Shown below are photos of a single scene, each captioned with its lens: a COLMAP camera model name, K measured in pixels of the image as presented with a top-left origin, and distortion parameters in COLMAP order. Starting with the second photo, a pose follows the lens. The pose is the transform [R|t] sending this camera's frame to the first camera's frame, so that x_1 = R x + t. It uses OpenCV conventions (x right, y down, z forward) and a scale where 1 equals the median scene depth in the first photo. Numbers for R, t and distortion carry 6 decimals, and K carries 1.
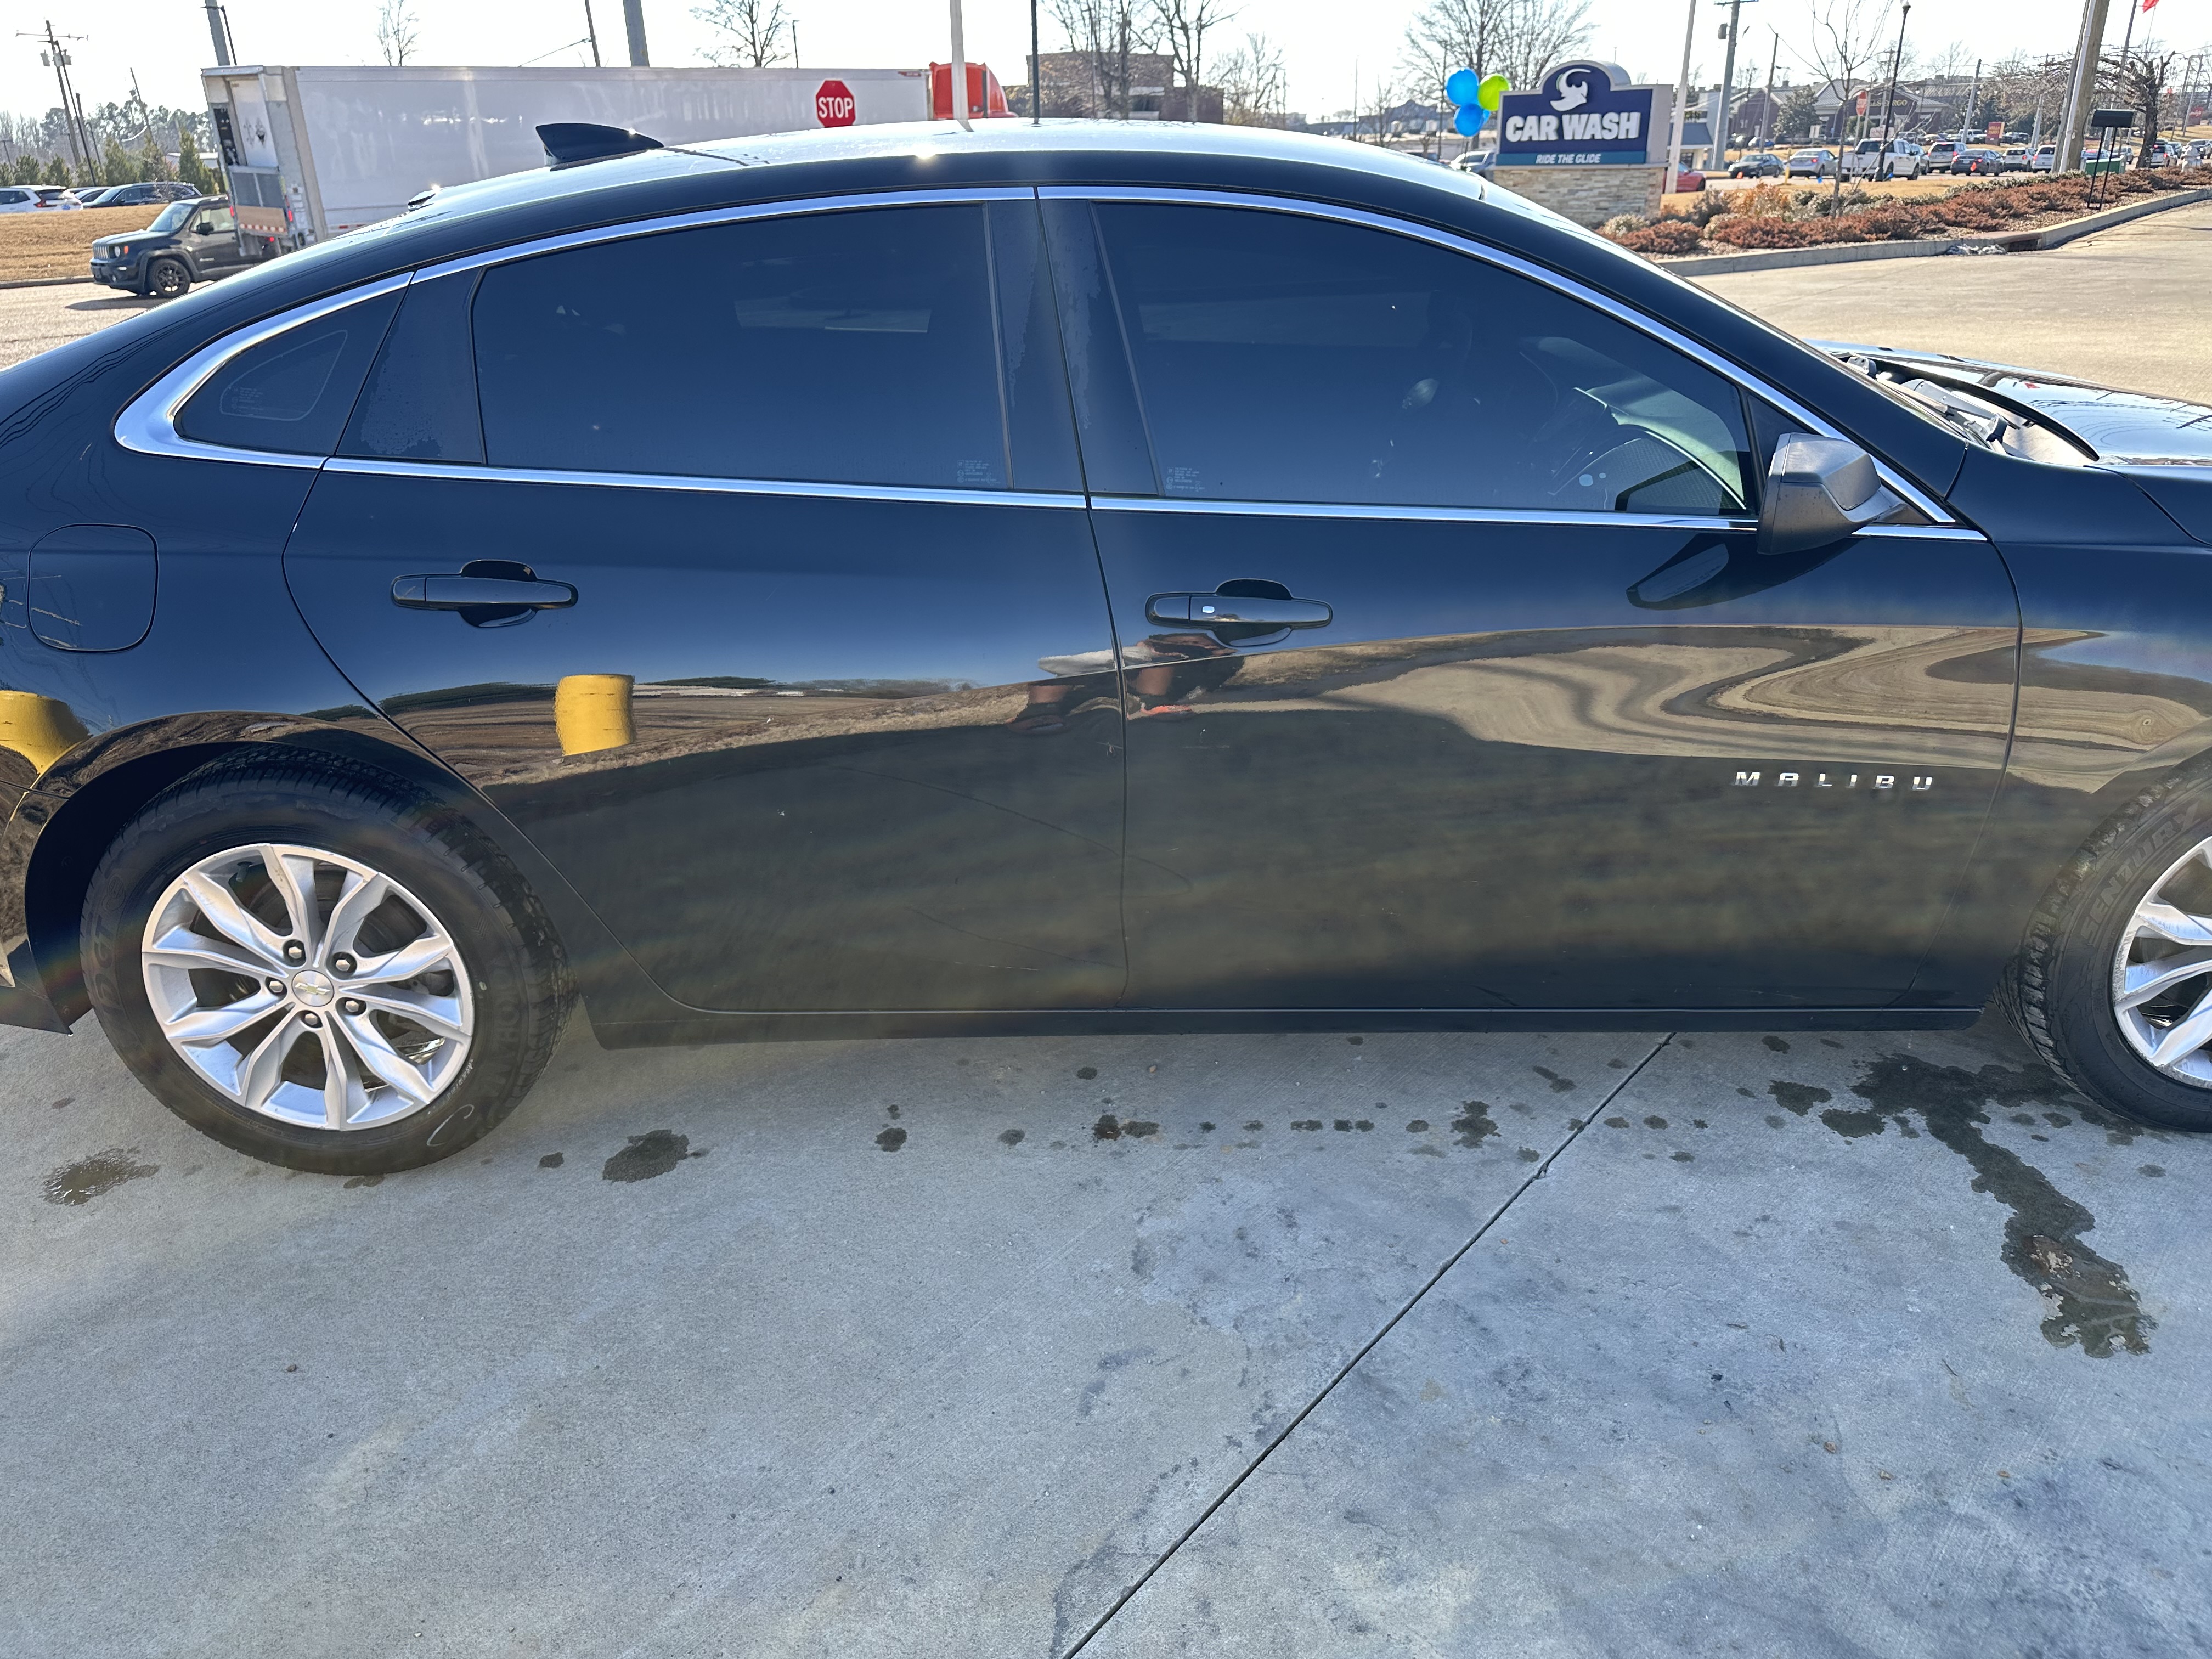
lens RADIAL K [[1577.4, 0, 1106.0], [0, 1577.4, 829.5], [0, 0, 1]] dist [-0.006062, -0.006188]
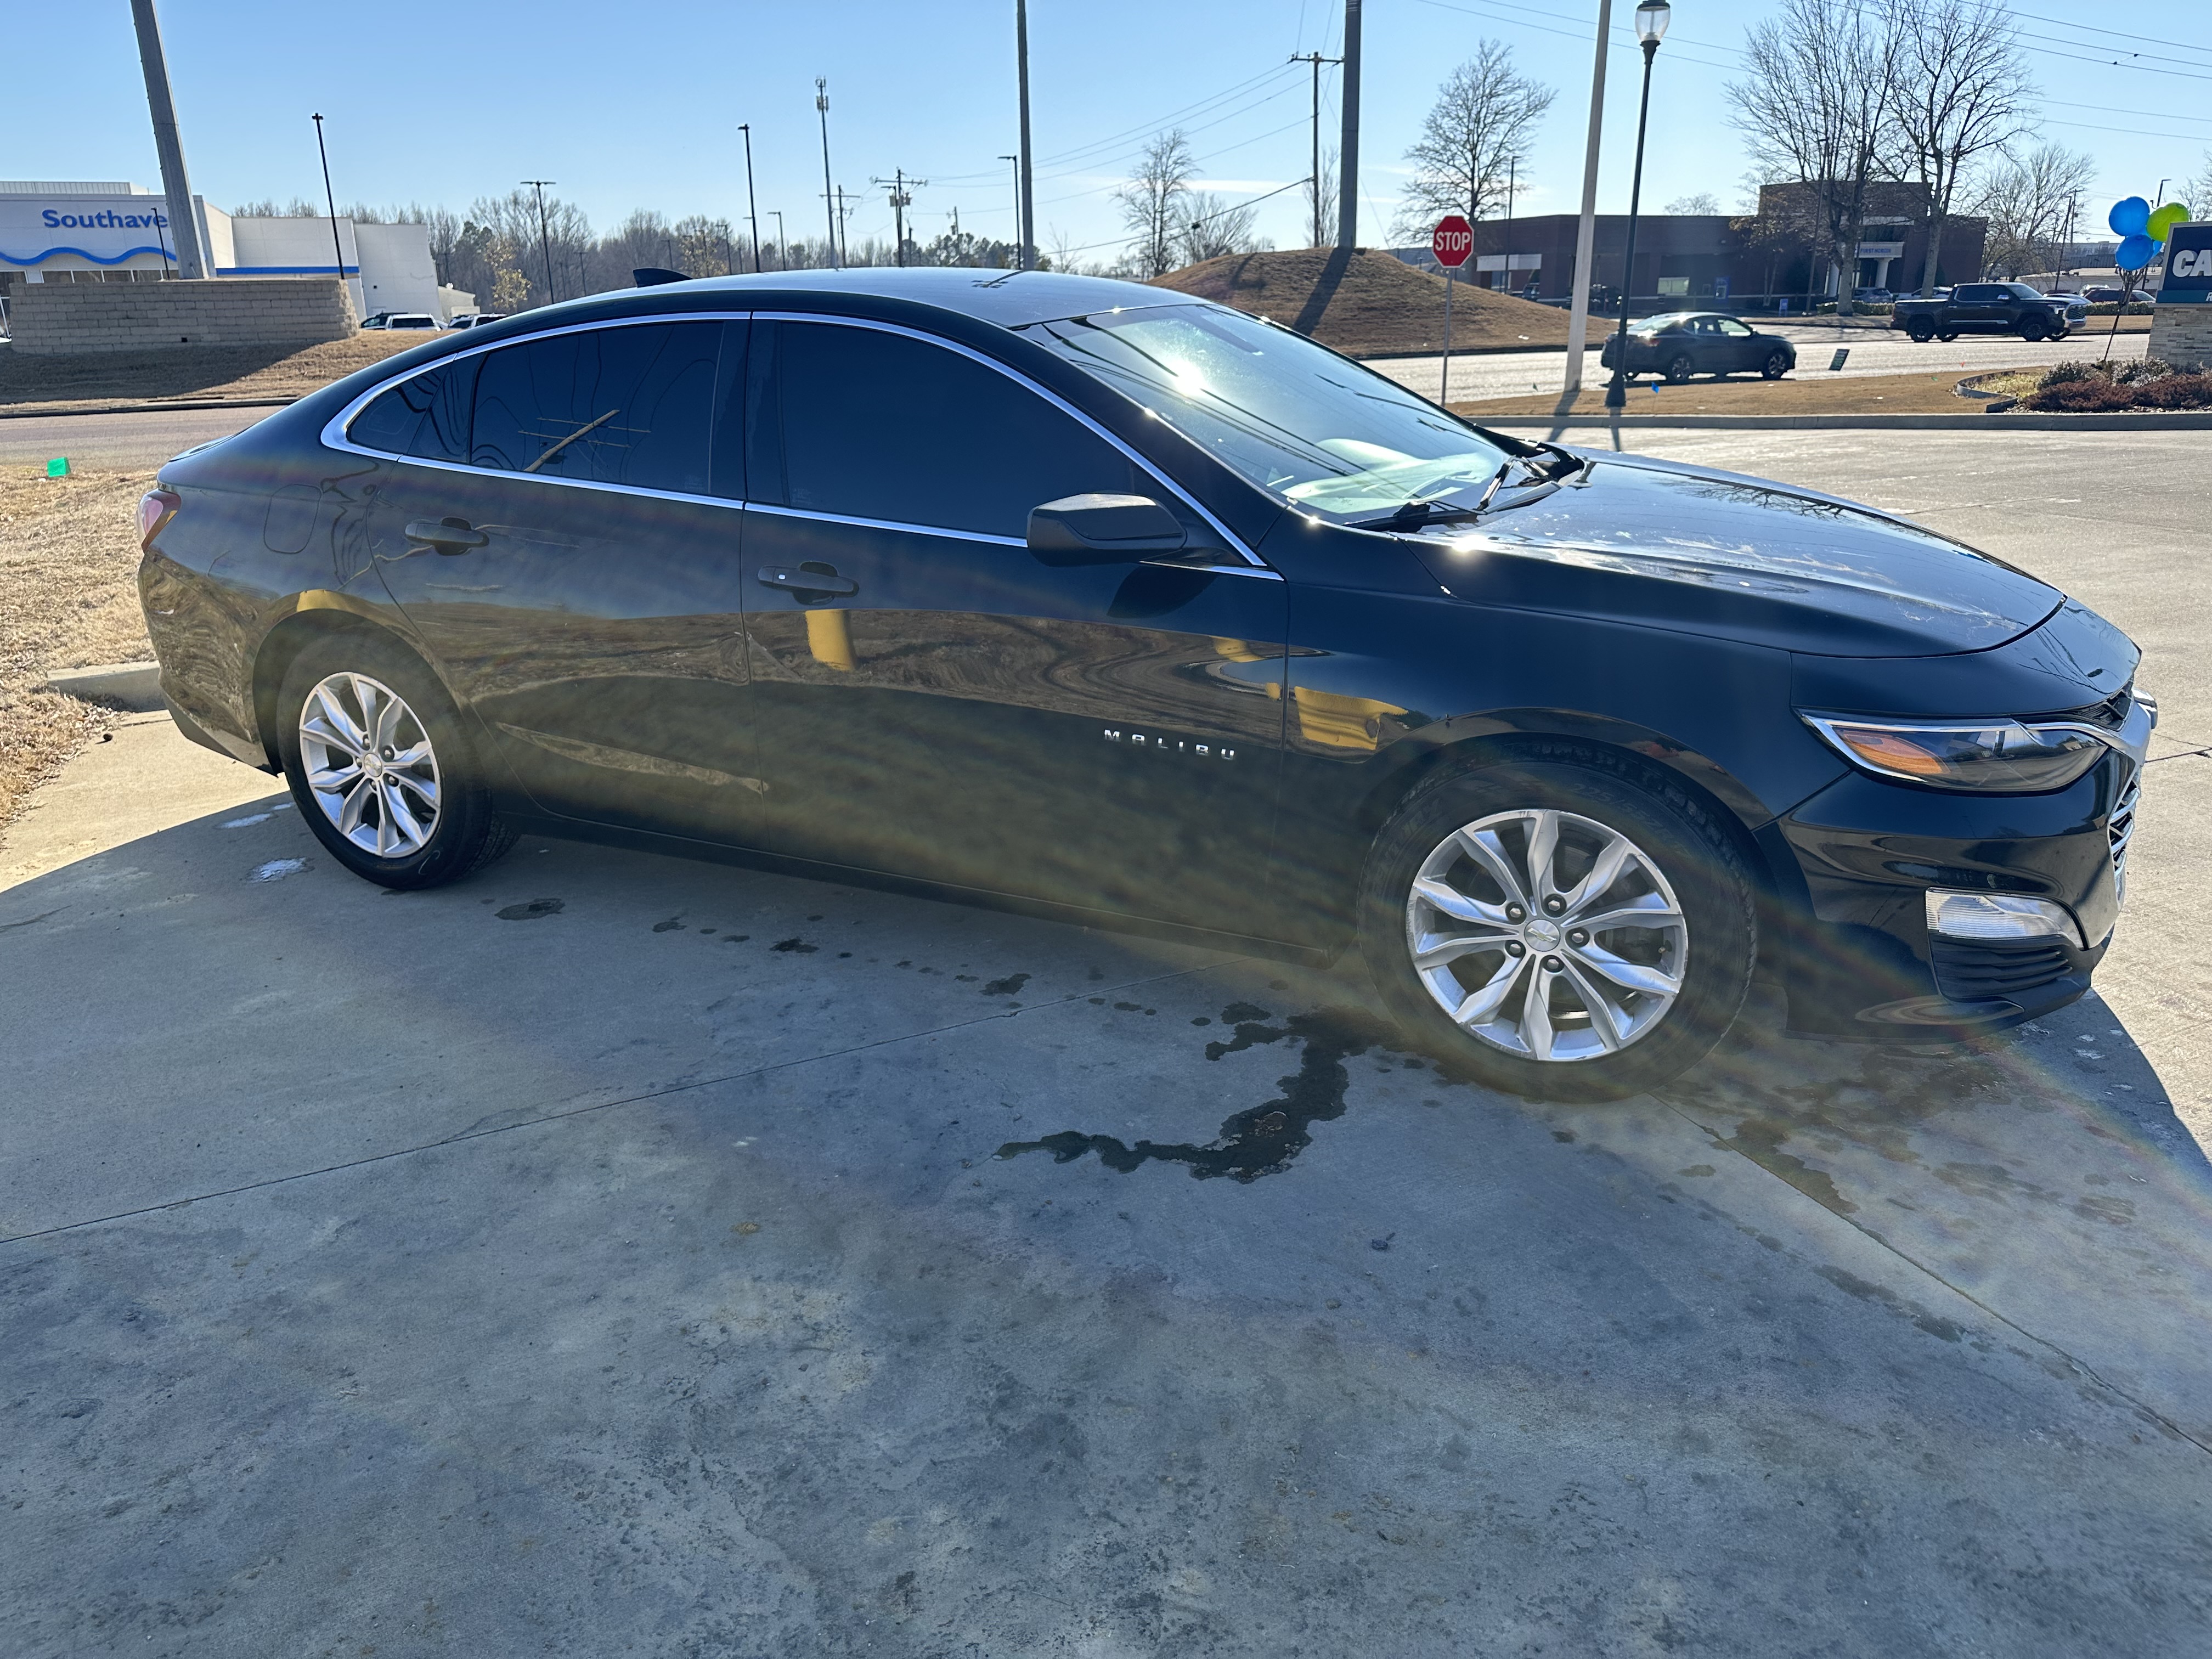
lens RADIAL K [[1582.5, 0, 1101.6], [0, 1582.5, 815.9], [0, 0, 1]] dist [-0.003506, -0.007270]
pose [[0.907418, 0.140243, -0.396137, 0.855587], [-0.171226, 0.984259, -0.043768, 0.091458], [0.383763, 0.107545, 0.917148, -0.243524]]
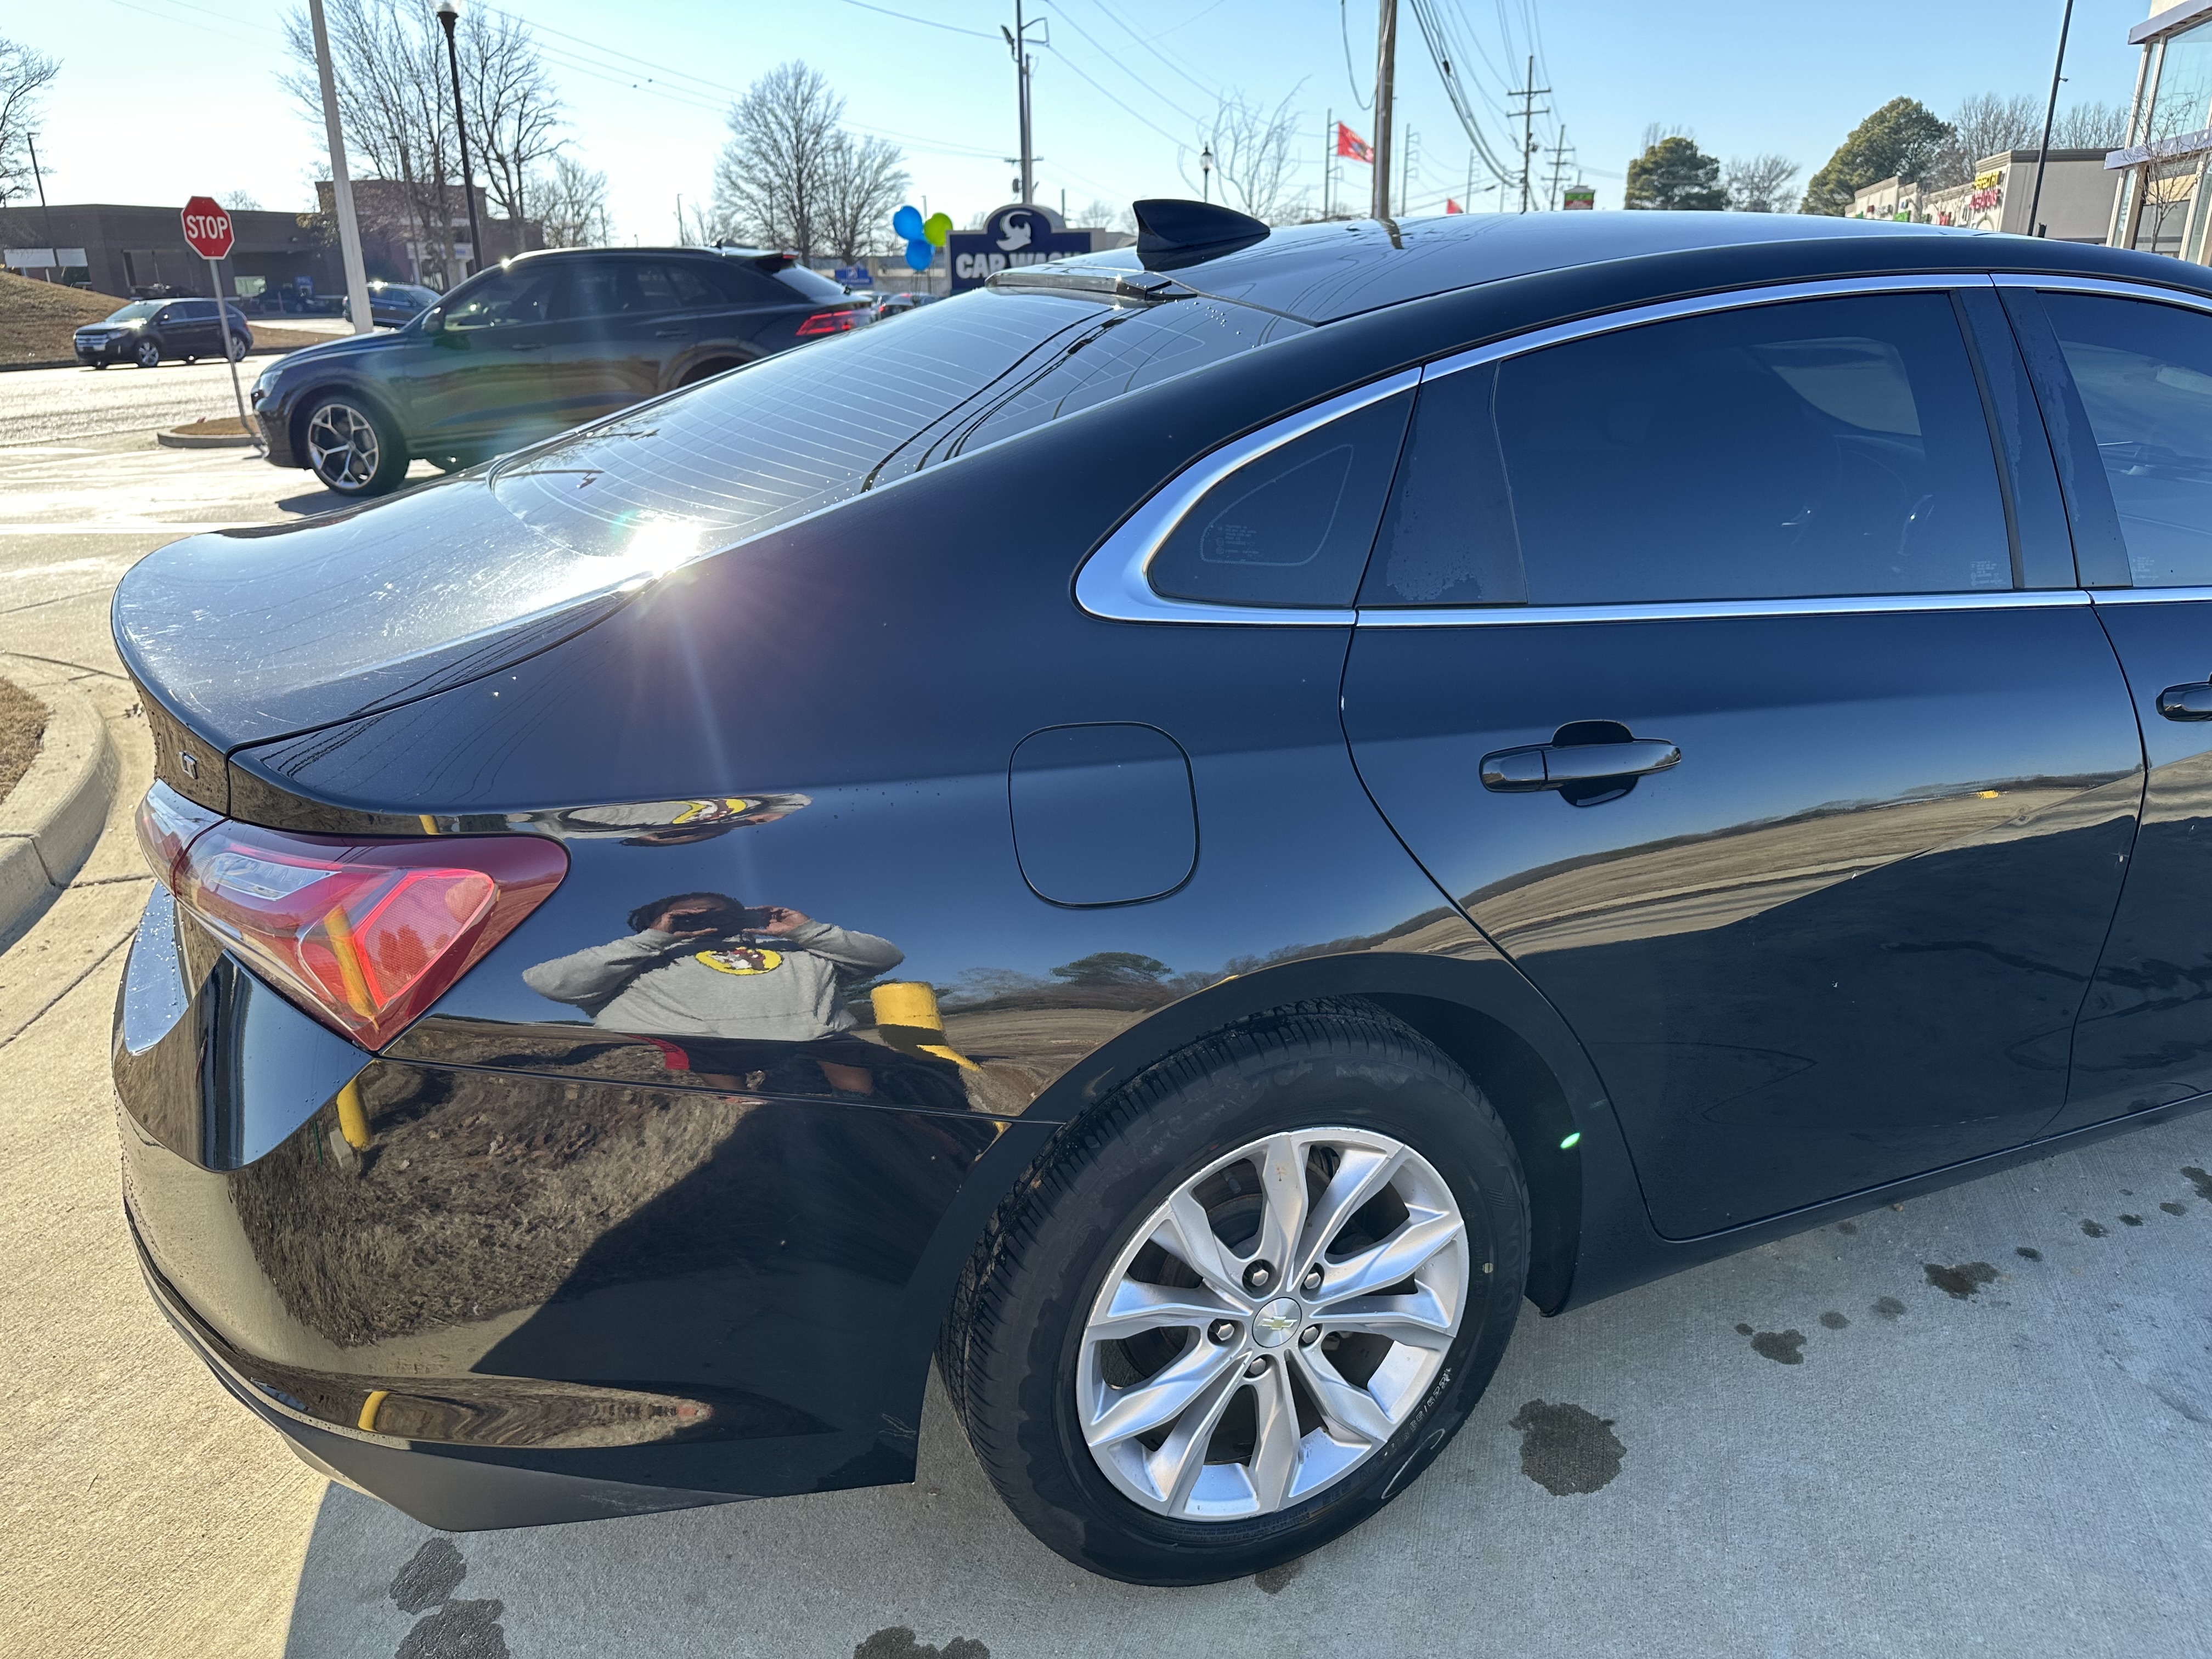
lens RADIAL K [[1577.4, 0, 1106.0], [0, 1577.4, 829.5], [0, 0, 1]] dist [-0.006062, -0.006188]
pose [[0.917703, -0.113071, 0.380836, -0.814020], [0.141846, 0.988712, -0.048256, -0.100637], [-0.371080, 0.098305, 0.923383, 0.316086]]
